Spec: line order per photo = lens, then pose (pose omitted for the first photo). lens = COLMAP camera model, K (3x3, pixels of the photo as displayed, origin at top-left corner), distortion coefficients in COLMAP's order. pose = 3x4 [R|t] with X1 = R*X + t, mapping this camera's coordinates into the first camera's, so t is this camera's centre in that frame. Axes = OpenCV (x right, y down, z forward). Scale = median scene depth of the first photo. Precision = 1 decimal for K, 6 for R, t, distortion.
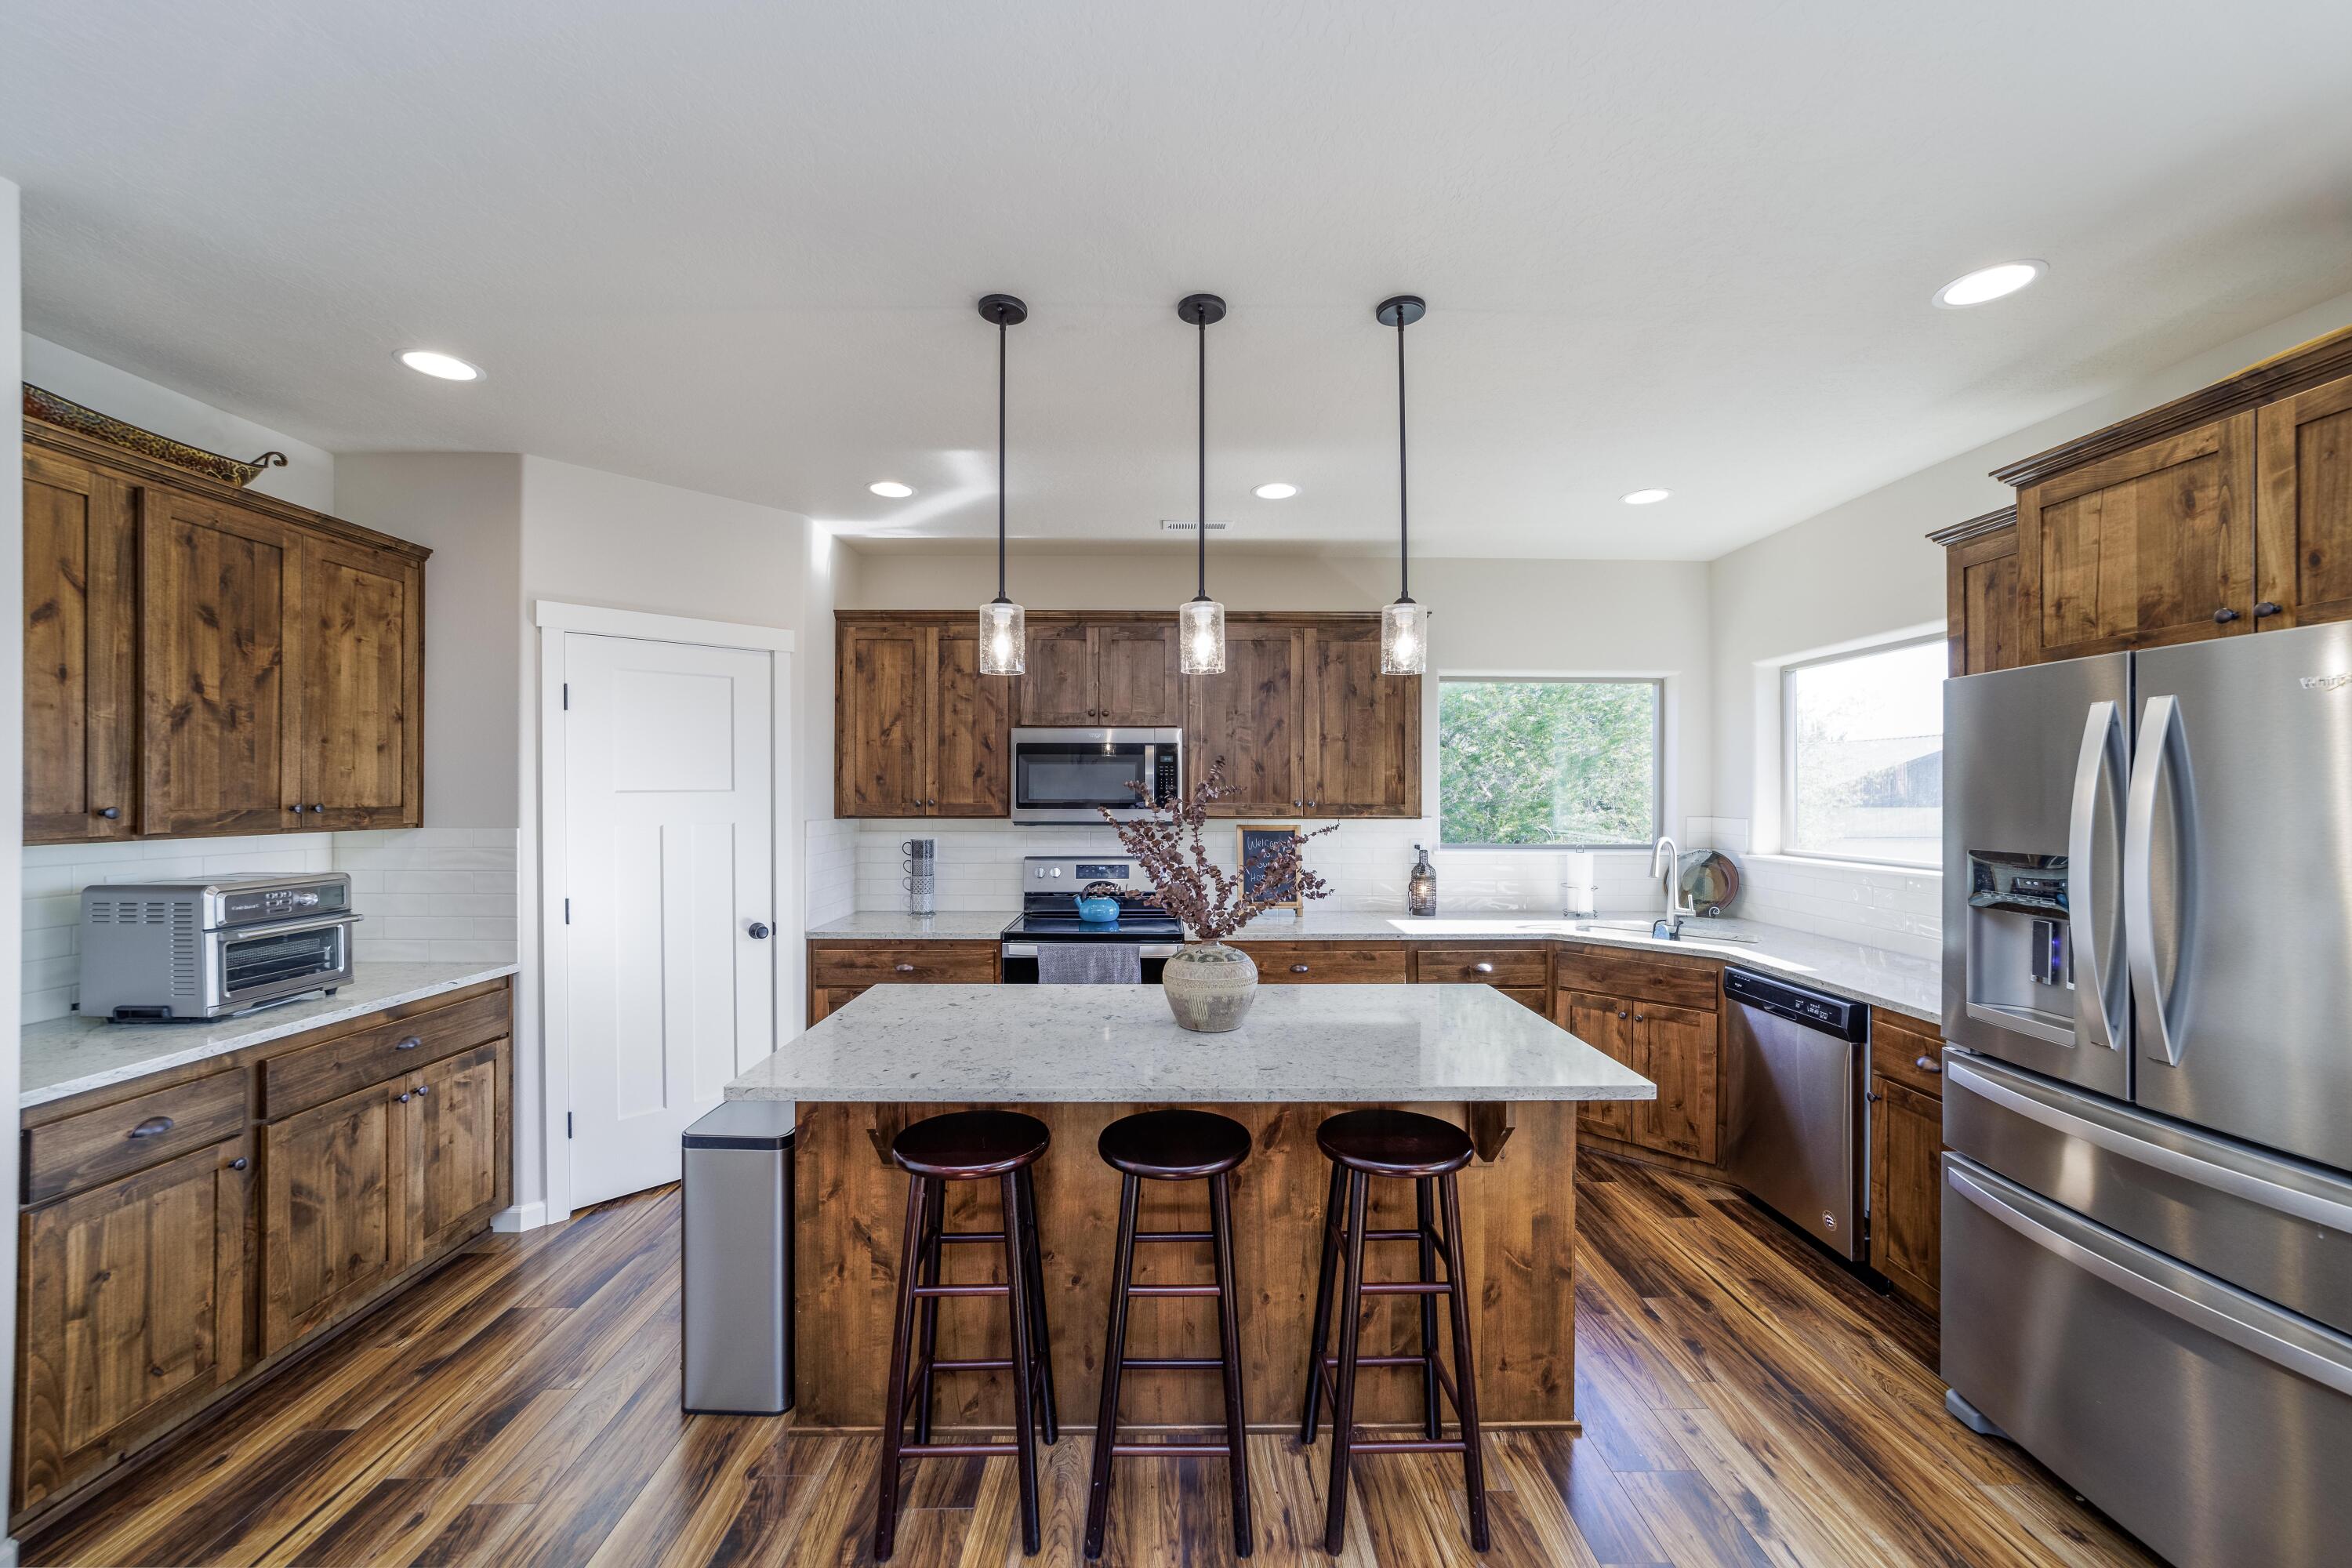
lens RADIAL K [[895.8, 0, 1176.3], [0, 895.8, 786.1], [0, 0, 1]] dist [-0.015438, 0.006197]
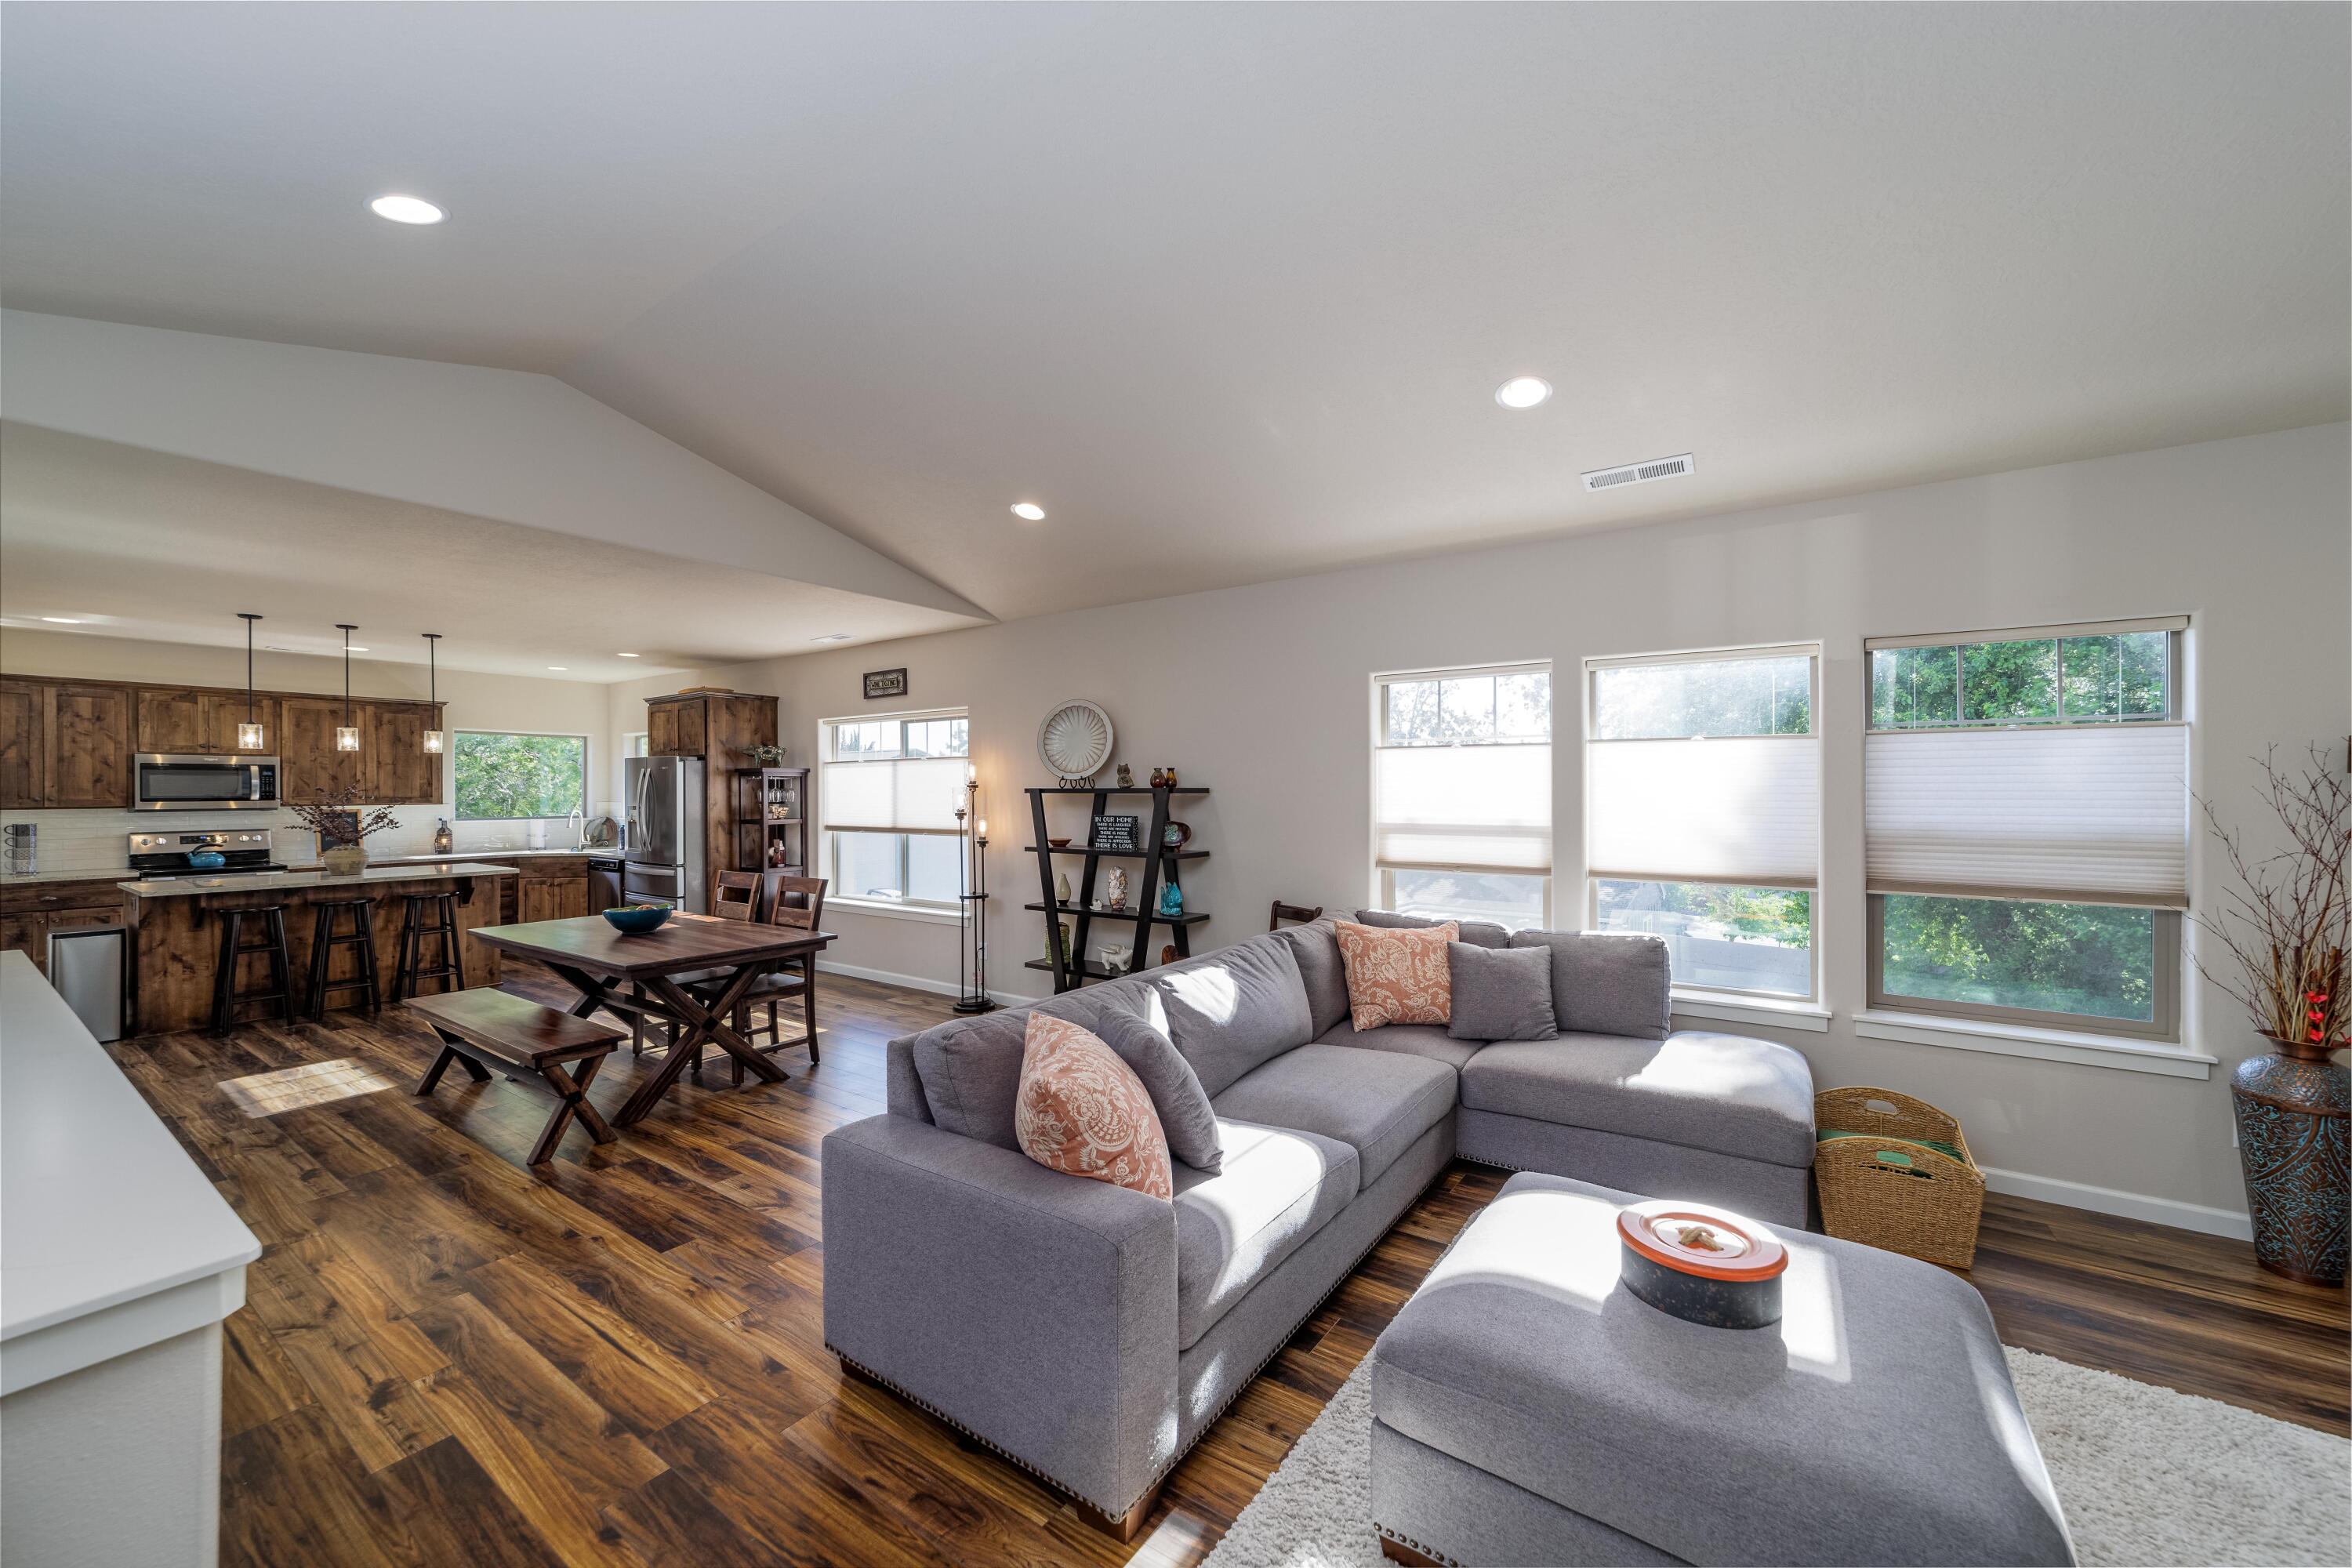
lens RADIAL K [[895.8, 0, 1191.0], [0, 895.8, 789.3], [0, 0, 1]] dist [-0.015438, 0.006197]
pose [[0.571391, -0.002042, 0.820676, -0.527585], [-0.003319, 0.999983, 0.004799, -0.016097], [-0.820671, -0.005466, 0.571374, -1.984418]]
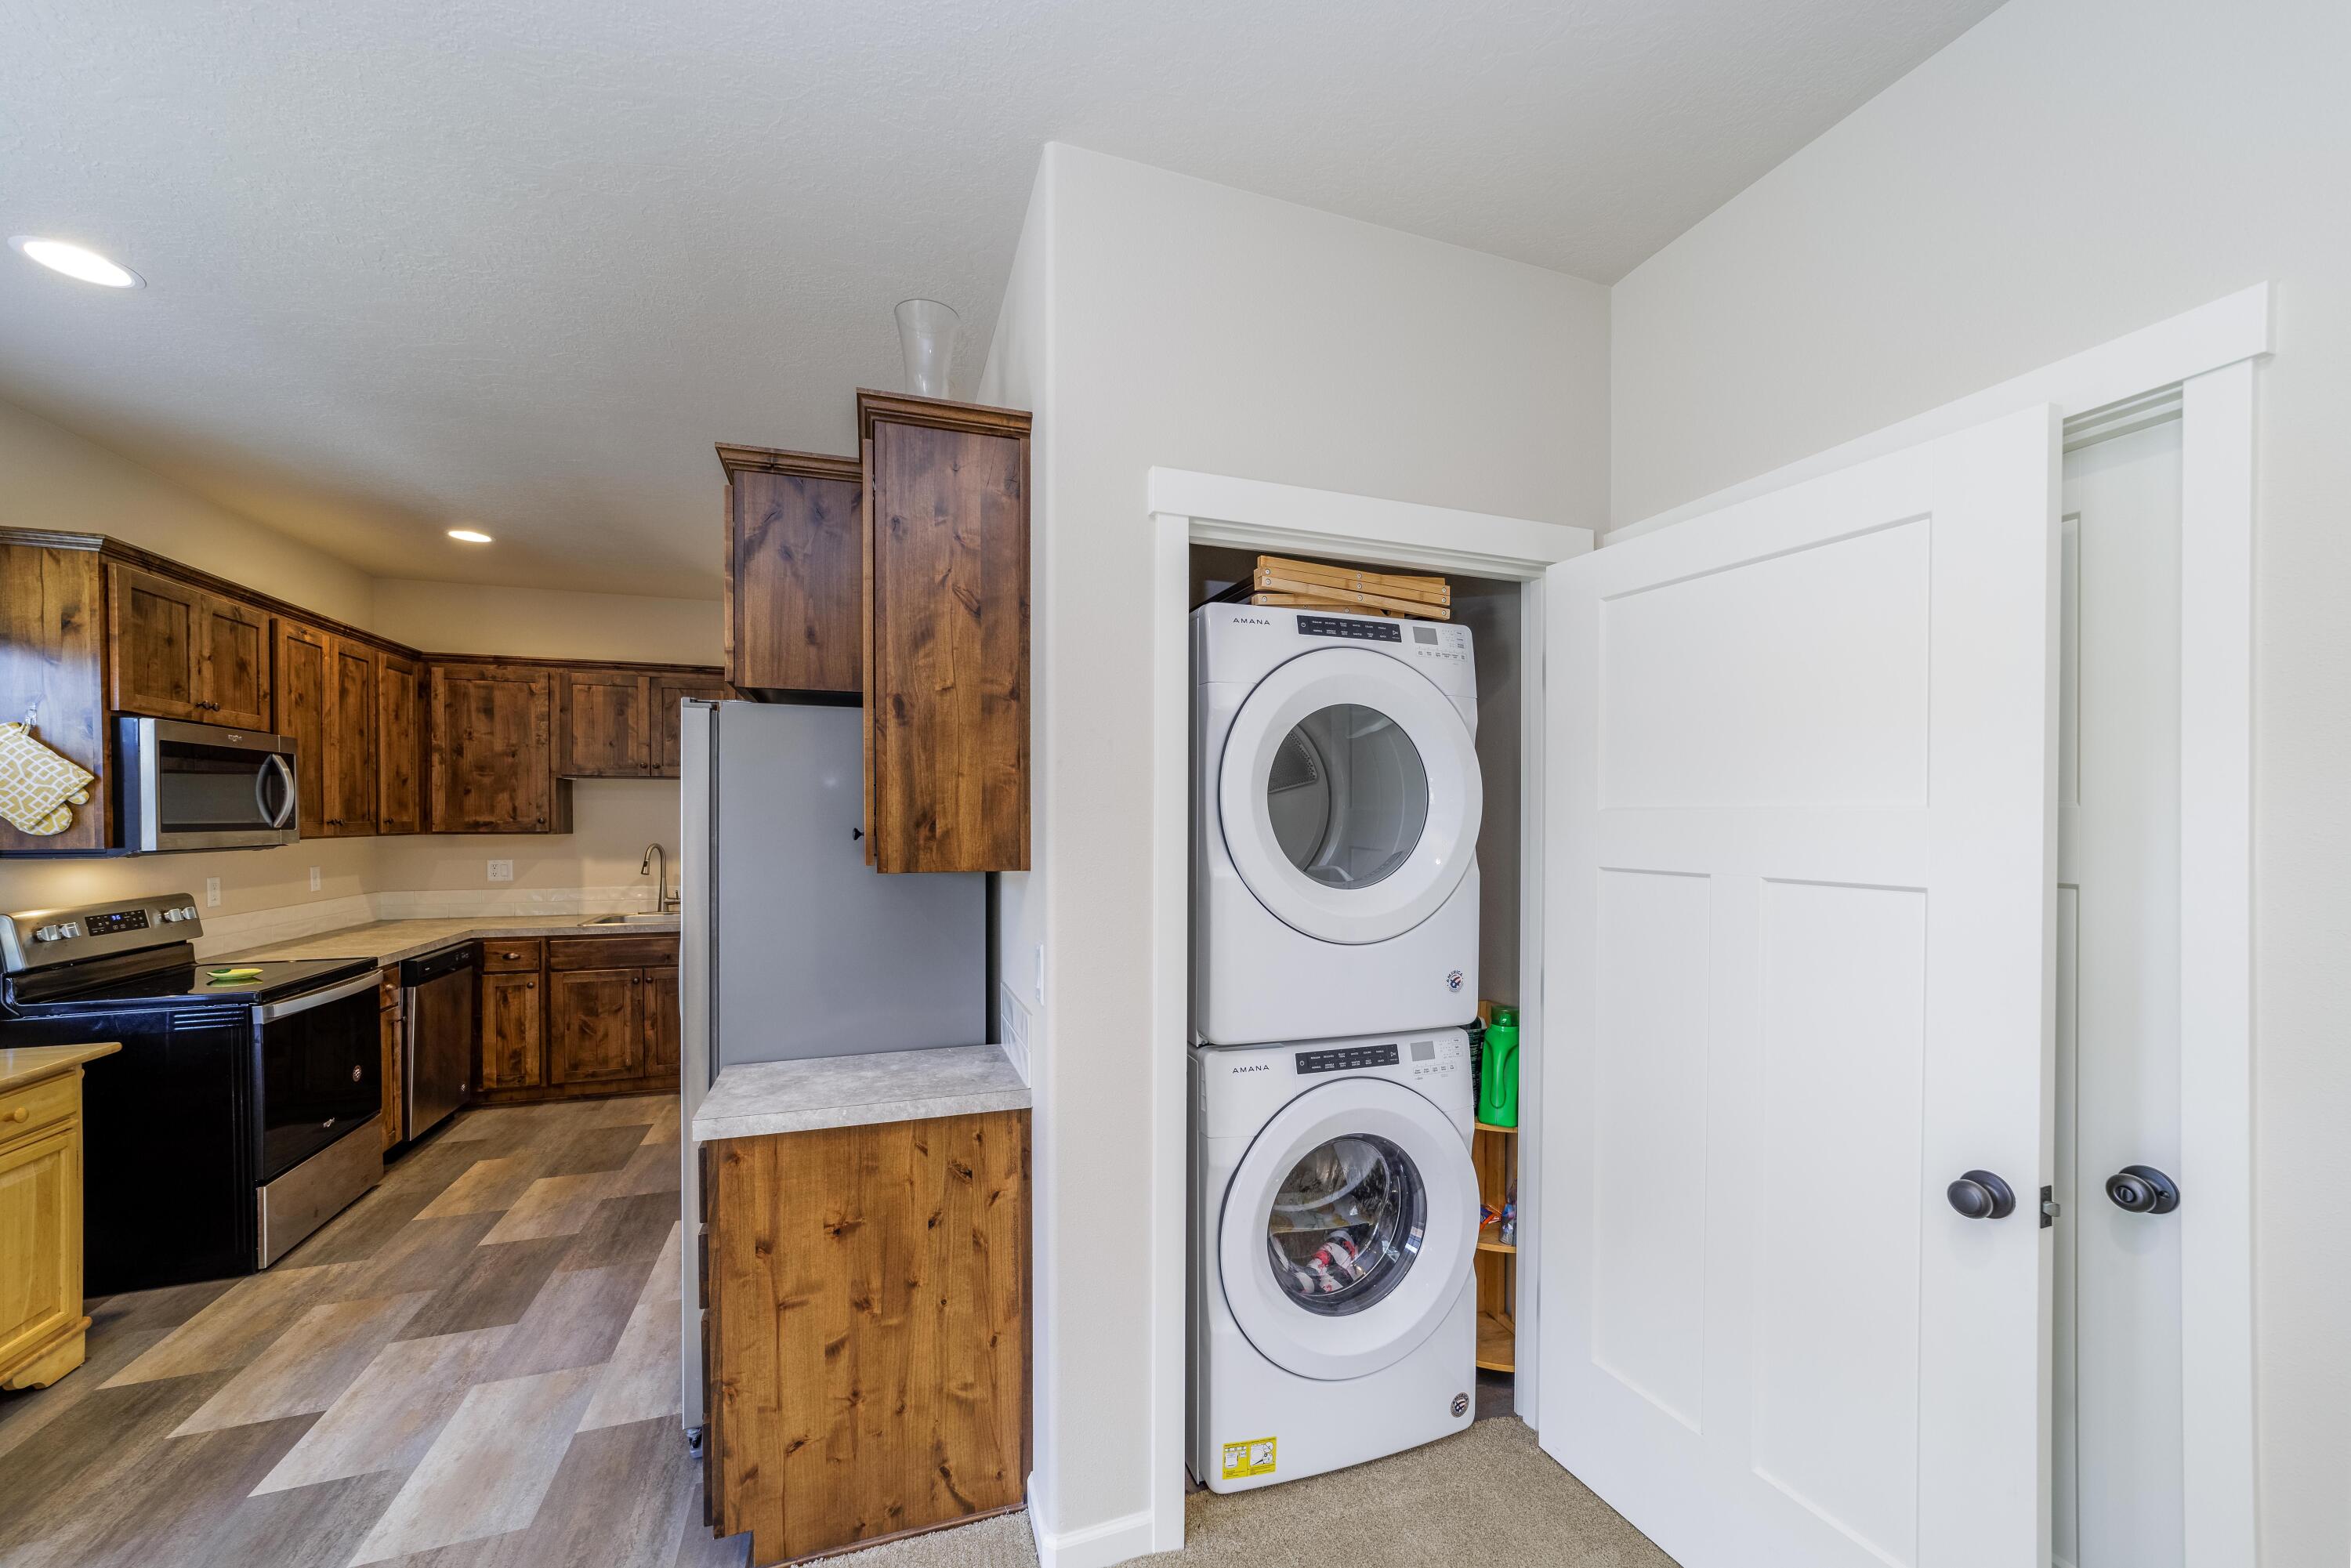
lens RADIAL K [[895.3, 0, 1166.4], [0, 895.3, 827.3], [0, 0, 1]] dist [-0.015438, 0.006197]
pose [[-0.304328, -0.012168, 0.952490, -1.371657], [-0.005959, 0.999923, 0.010870, 0.009194], [-0.952549, -0.002368, -0.304377, 0.576300]]
